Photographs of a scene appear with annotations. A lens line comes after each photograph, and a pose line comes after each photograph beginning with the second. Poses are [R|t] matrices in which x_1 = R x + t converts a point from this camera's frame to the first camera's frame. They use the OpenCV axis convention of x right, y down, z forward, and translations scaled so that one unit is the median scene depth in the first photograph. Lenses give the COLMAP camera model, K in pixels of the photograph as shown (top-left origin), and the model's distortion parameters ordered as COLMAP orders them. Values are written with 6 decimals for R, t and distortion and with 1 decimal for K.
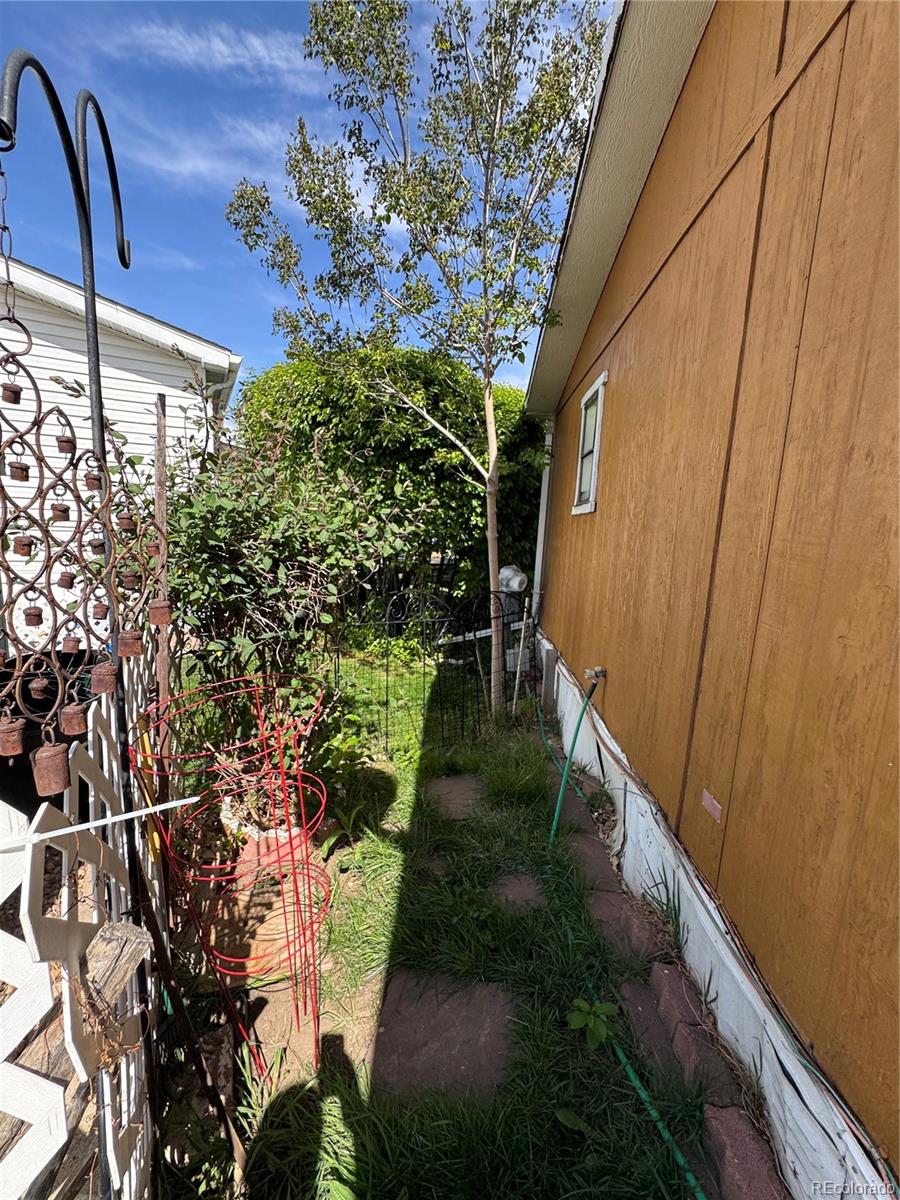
lens RADIAL K [[481.2, 0, 443.3], [0, 481.2, 593.4], [0, 0, 1]] dist [-0.006926, 0.001215]
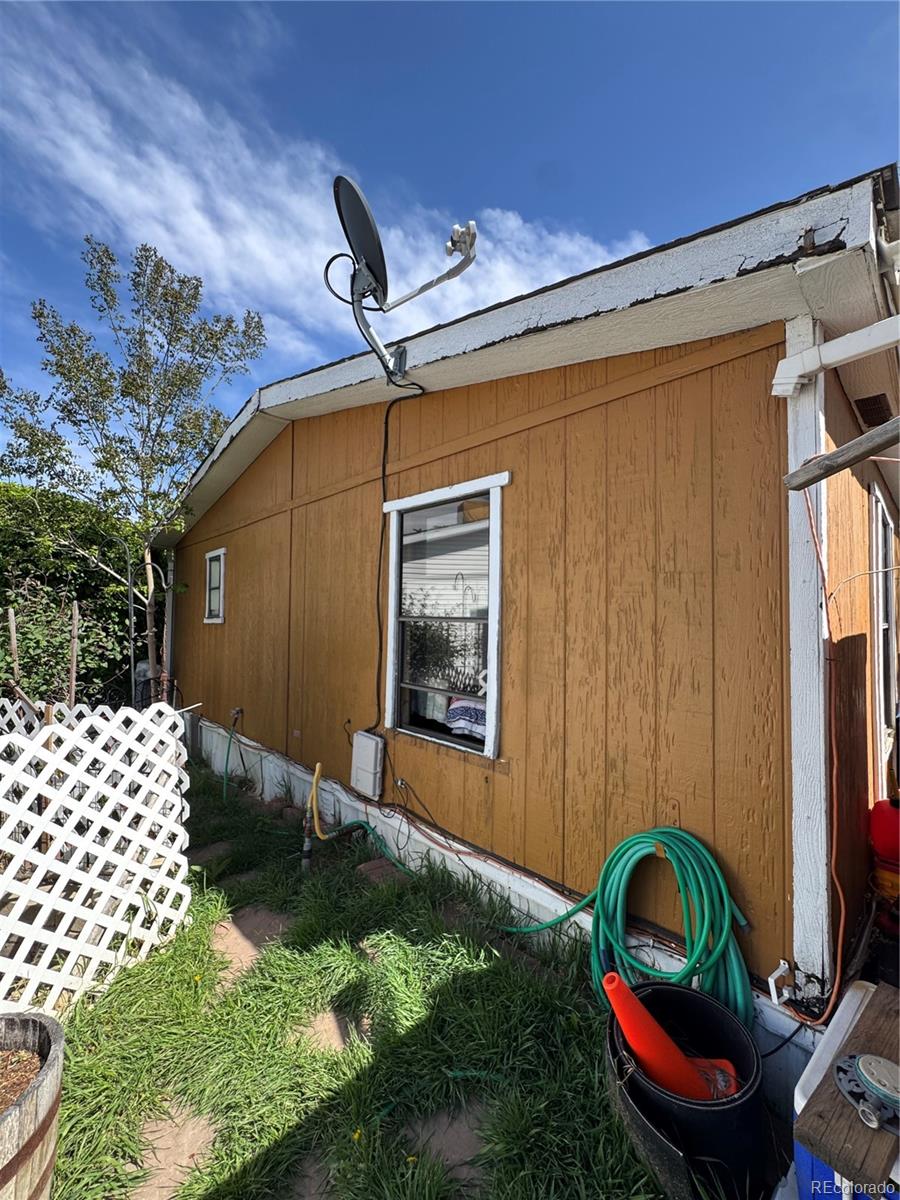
lens RADIAL K [[481.2, 0, 446.5], [0, 481.2, 596.6], [0, 0, 1]] dist [-0.006926, 0.001215]
pose [[0.674826, -0.018848, 0.737737, -0.411322], [0.137383, 0.985407, -0.100492, 0.022464], [-0.725077, 0.169167, 0.667567, -0.743845]]
